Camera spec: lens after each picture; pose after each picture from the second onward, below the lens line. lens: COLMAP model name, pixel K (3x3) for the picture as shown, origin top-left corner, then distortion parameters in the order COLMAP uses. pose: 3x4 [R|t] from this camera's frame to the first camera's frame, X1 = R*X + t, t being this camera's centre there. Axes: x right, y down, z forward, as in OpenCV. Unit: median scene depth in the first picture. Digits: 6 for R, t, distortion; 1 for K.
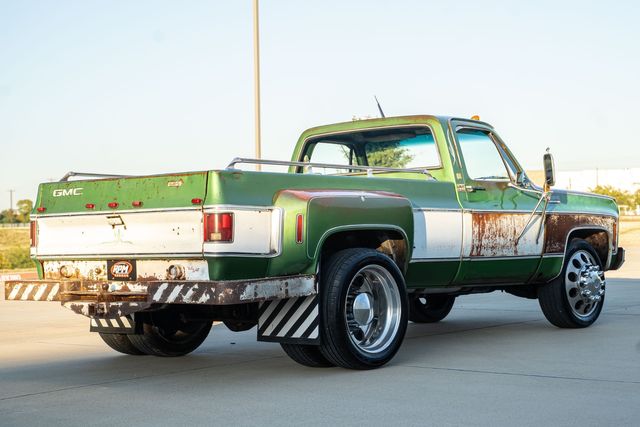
lens RADIAL K [[1227.1, 0, 320.0], [0, 1227.1, 213.5], [0, 0, 1]] dist [0.177767, 0.236586]
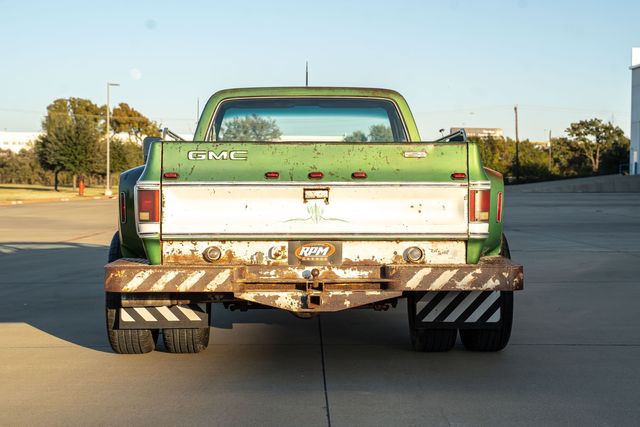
lens RADIAL K [[1165.5, 0, 330.7], [0, 1165.5, 213.5], [0, 0, 1]] dist [0.191279, 0.103816]
pose [[0.723042, 0.009468, 0.690740, -0.673696], [-0.030104, 0.999388, 0.017813, 0.004462], [-0.690148, -0.033673, 0.722884, 0.399039]]
